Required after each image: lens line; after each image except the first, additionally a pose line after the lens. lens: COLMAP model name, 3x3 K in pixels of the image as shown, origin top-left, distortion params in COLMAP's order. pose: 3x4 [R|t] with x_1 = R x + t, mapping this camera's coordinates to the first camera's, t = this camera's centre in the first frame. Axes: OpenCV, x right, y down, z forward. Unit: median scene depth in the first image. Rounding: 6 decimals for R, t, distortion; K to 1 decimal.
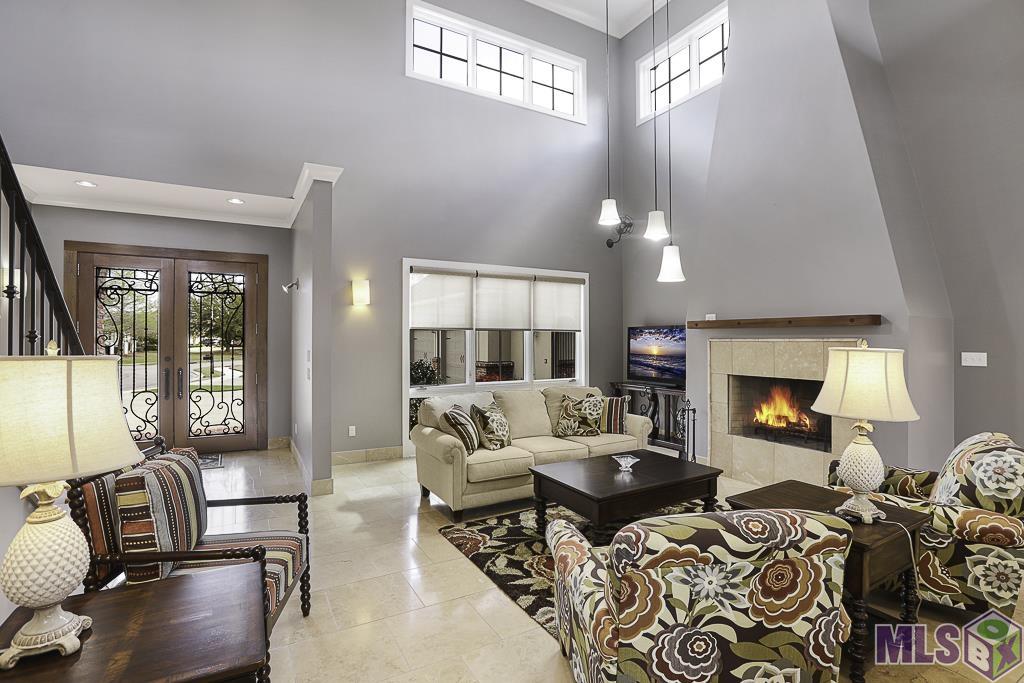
lens RADIAL K [[479.9, 0, 503.6], [0, 479.9, 336.4], [0, 0, 1]] dist [-0.048562, 0.022501]
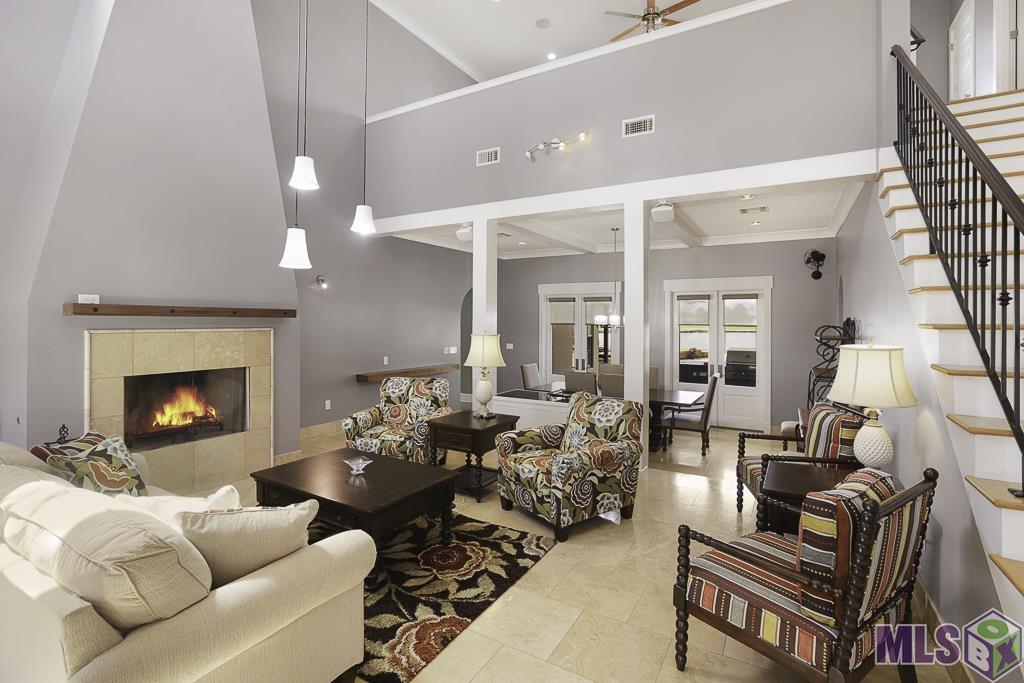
lens RADIAL K [[470.9, 0, 513.0], [0, 470.9, 323.6], [0, 0, 1]] dist [-0.053802, 0.019793]
pose [[-0.503386, -0.003698, 0.864054, -0.616703], [-0.008646, 0.999962, -0.000758, -0.012139], [-0.864018, -0.007852, -0.503399, 1.088911]]
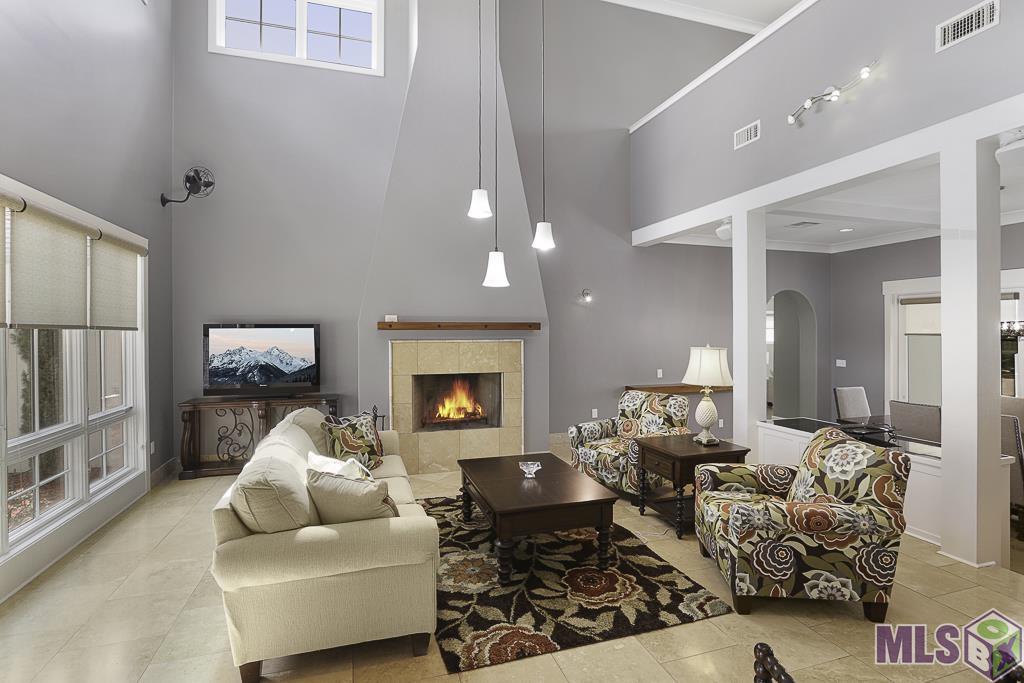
lens RADIAL K [[479.9, 0, 503.6], [0, 479.9, 336.4], [0, 0, 1]] dist [-0.048562, 0.022501]
pose [[0.210211, -0.006756, 0.977633, -0.654511], [-0.004064, 0.999961, 0.007784, -0.015597], [-0.977648, -0.005609, 0.210176, 0.771025]]
